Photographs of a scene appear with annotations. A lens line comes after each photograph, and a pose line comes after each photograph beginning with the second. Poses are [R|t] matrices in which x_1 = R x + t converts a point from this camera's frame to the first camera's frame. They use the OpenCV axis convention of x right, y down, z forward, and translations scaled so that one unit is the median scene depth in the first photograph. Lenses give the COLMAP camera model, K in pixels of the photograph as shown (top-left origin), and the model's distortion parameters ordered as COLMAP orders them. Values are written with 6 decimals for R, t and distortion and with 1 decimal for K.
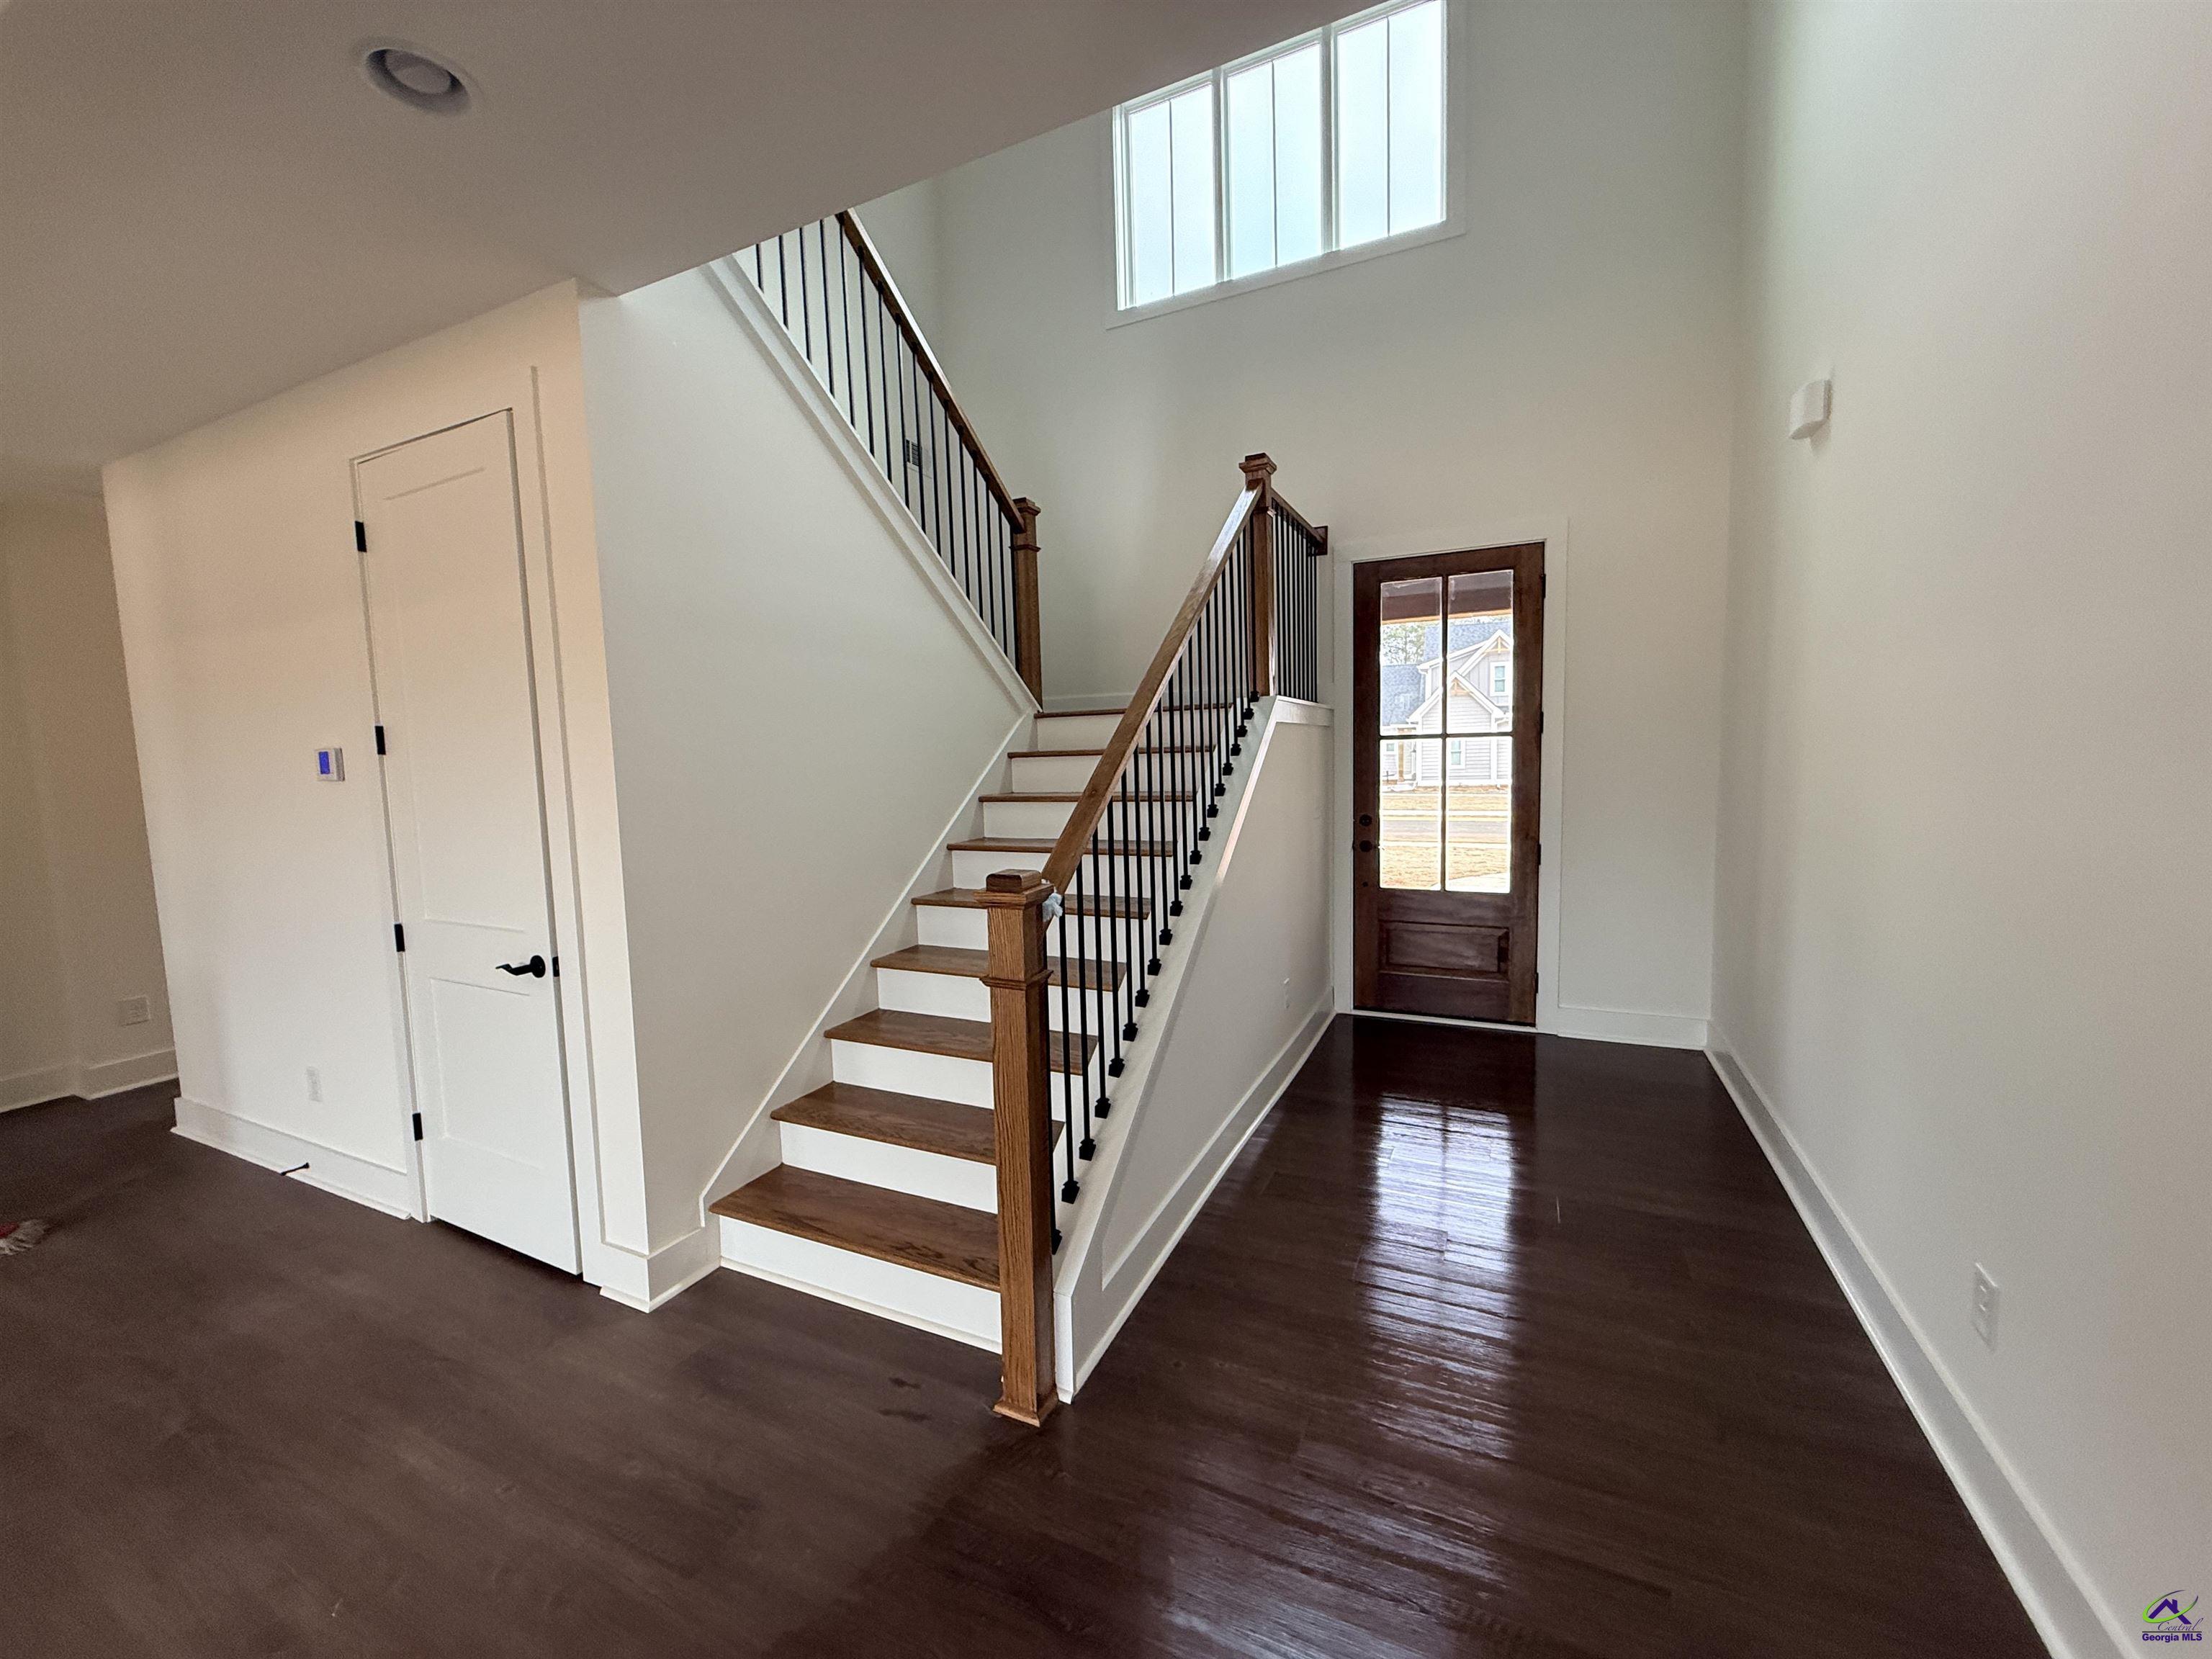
lens RADIAL K [[871.3, 0, 1099.6], [0, 871.3, 830.7], [0, 0, 1]] dist [0.001271, 0.000092]
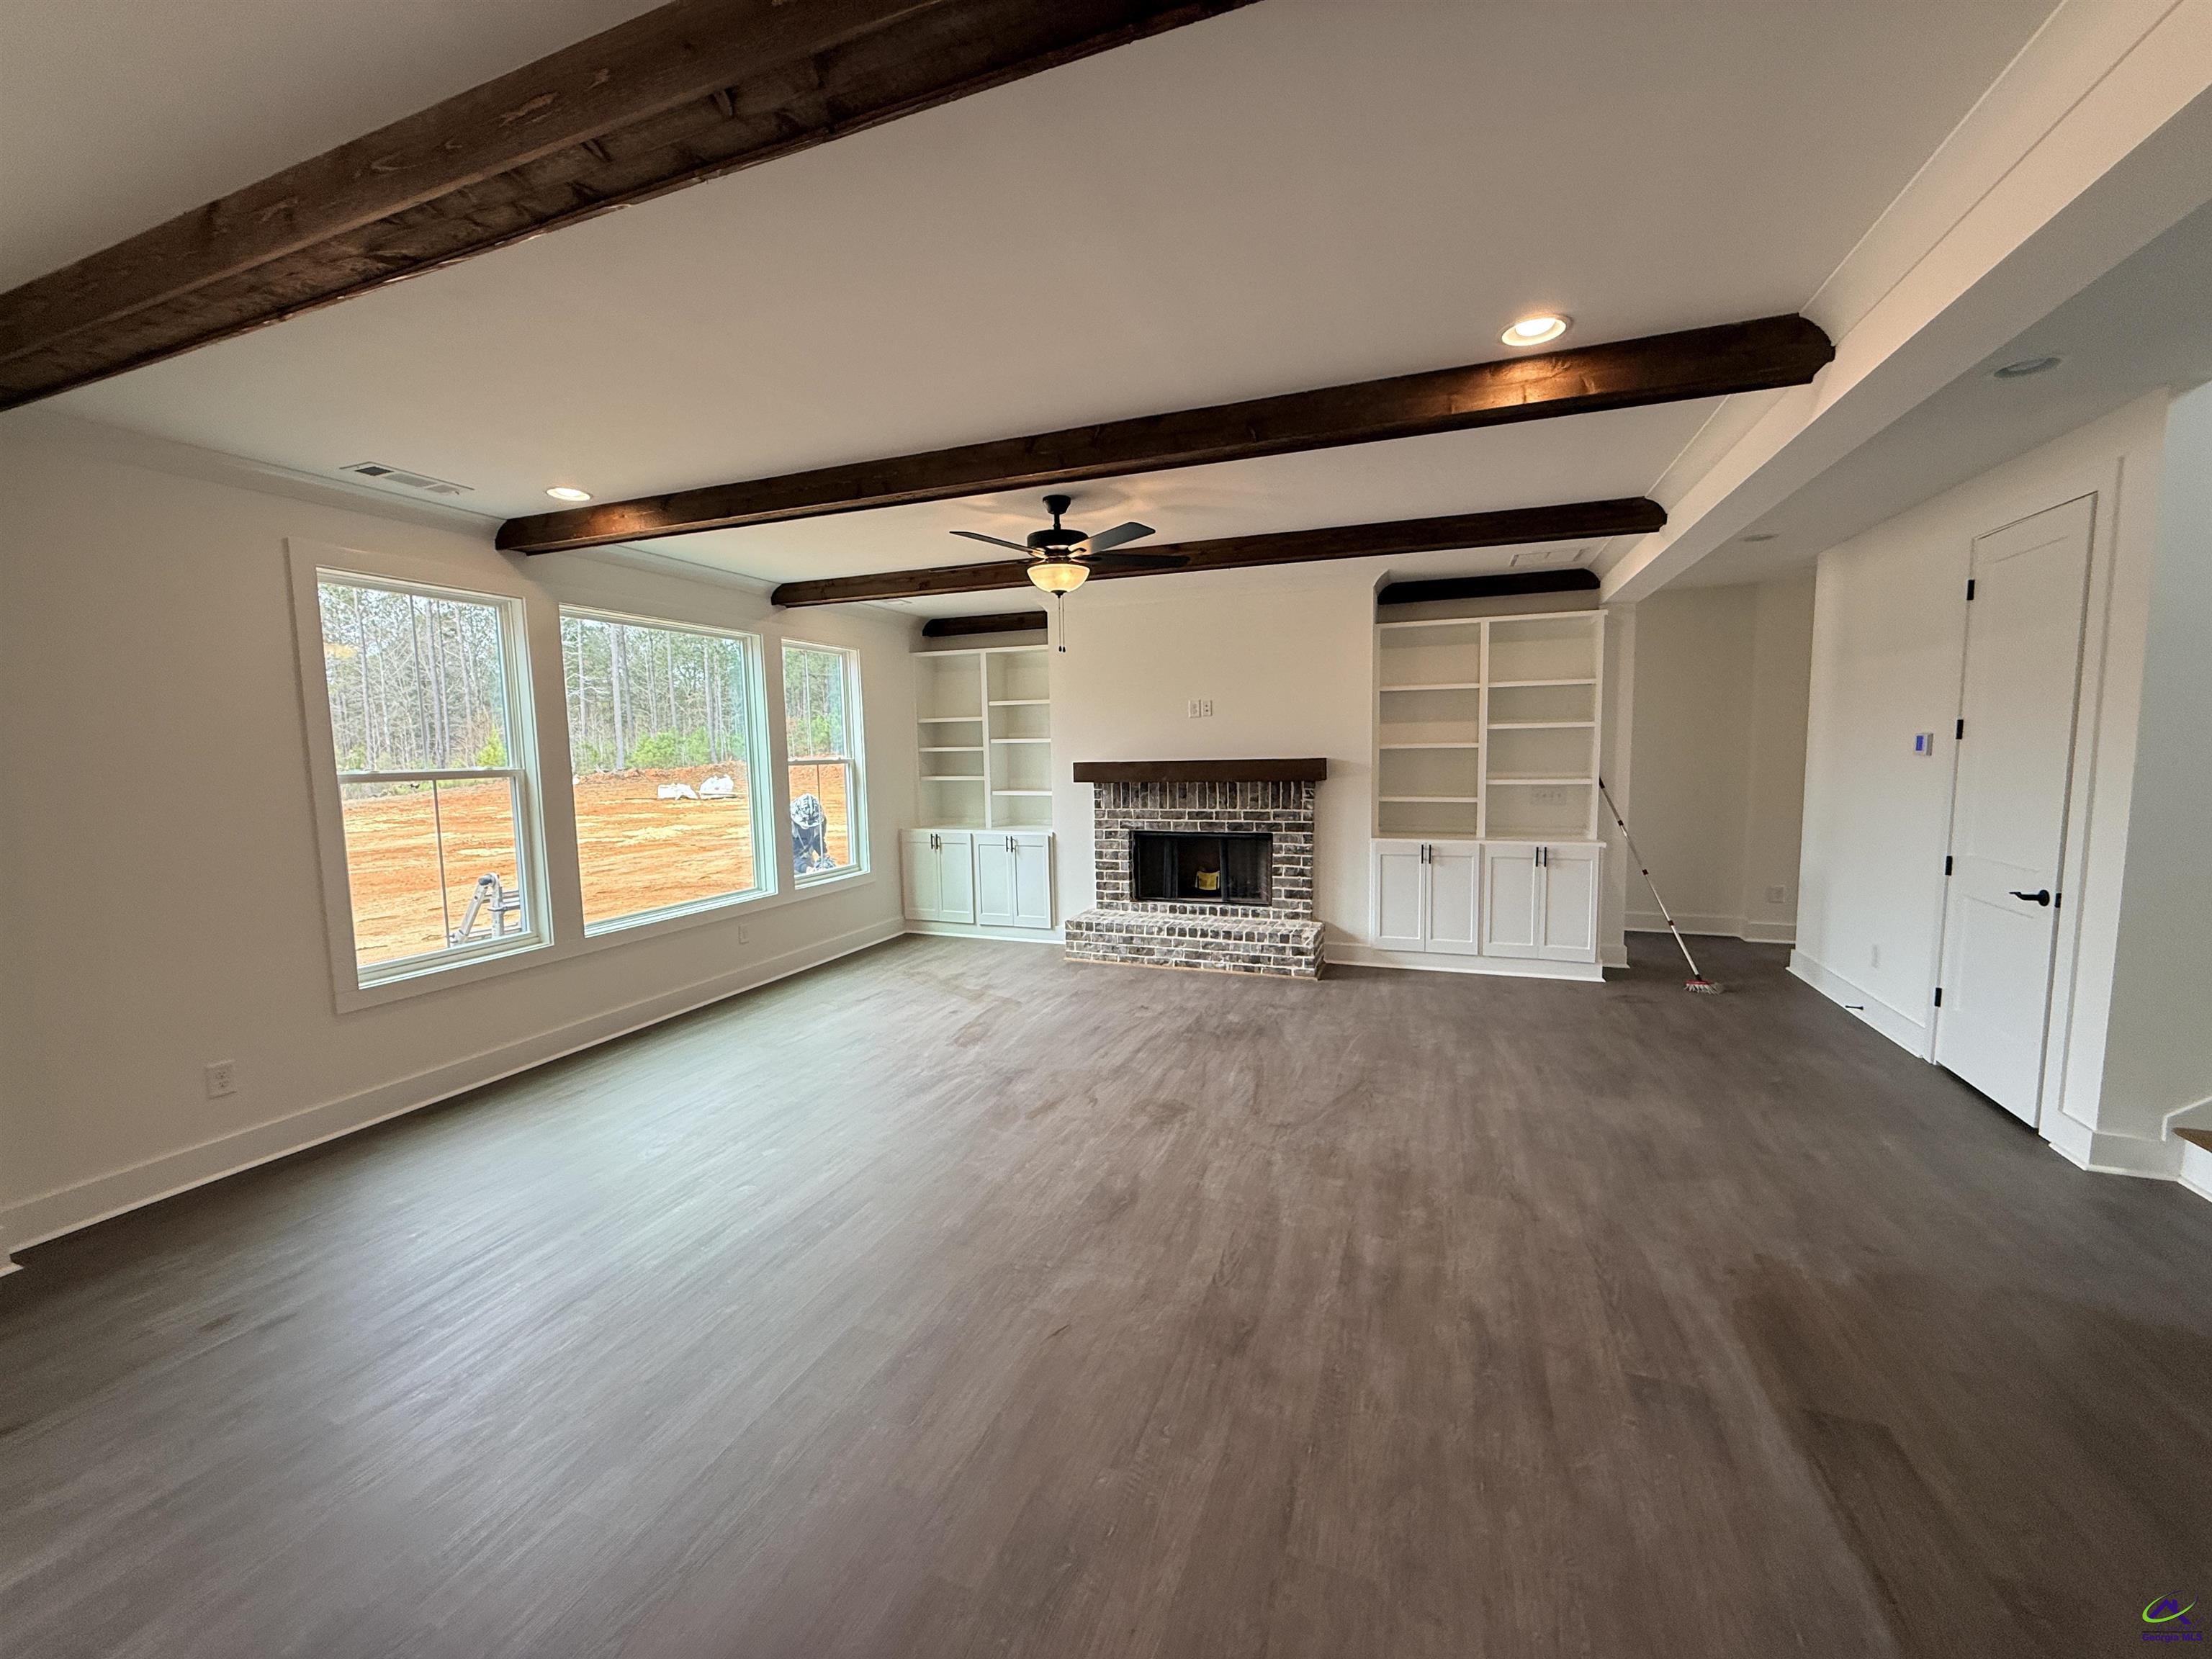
lens RADIAL K [[871.3, 0, 1099.6], [0, 871.3, 830.7], [0, 0, 1]] dist [0.001271, 0.000092]
pose [[0.071851, 0.121663, -0.989967, 0.545842], [-0.073113, 0.990505, 0.116423, -0.000383], [0.994732, 0.064015, 0.080064, -0.545340]]
